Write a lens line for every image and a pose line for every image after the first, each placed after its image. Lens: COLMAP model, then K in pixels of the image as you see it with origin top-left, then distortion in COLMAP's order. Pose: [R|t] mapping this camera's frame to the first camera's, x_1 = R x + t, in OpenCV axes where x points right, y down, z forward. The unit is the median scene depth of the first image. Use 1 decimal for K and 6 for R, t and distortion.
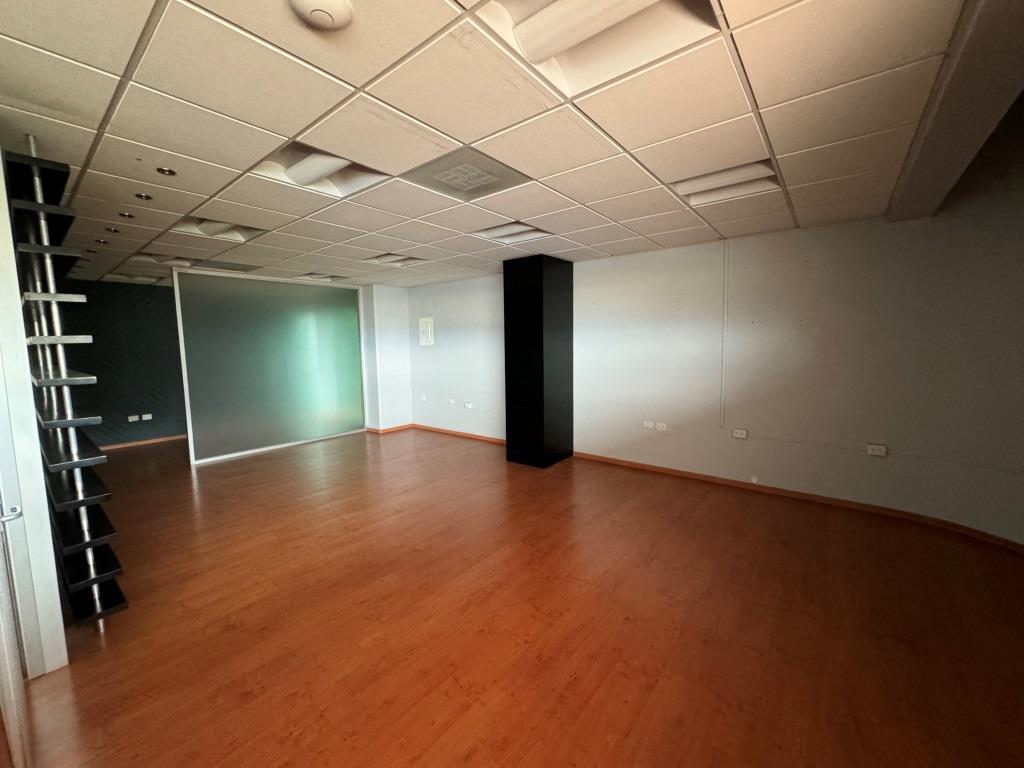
lens RADIAL K [[408.7, 0, 510.2], [0, 408.7, 386.6], [0, 0, 1]] dist [-0.001400, 0.000622]
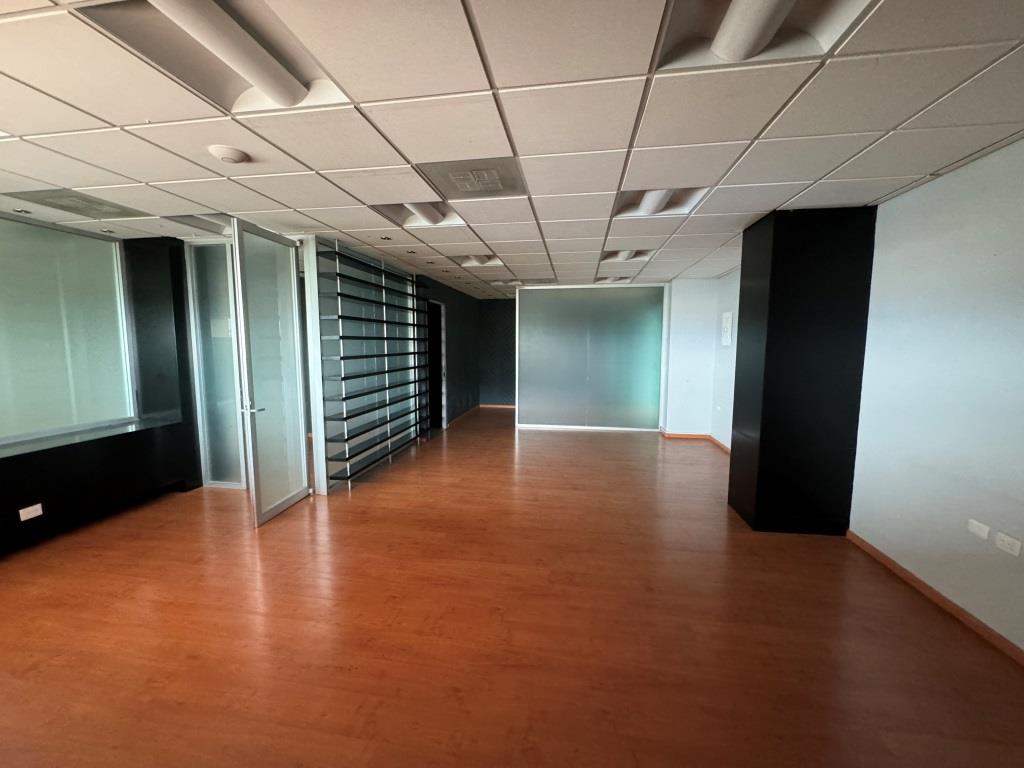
lens RADIAL K [[408.7, 0, 515.4], [0, 408.7, 386.9], [0, 0, 1]] dist [-0.001400, 0.000622]
pose [[0.496042, 0.111124, -0.861158, 0.438527], [-0.104665, 0.992198, 0.067744, -0.039836], [0.861967, 0.056529, 0.503803, 0.298670]]
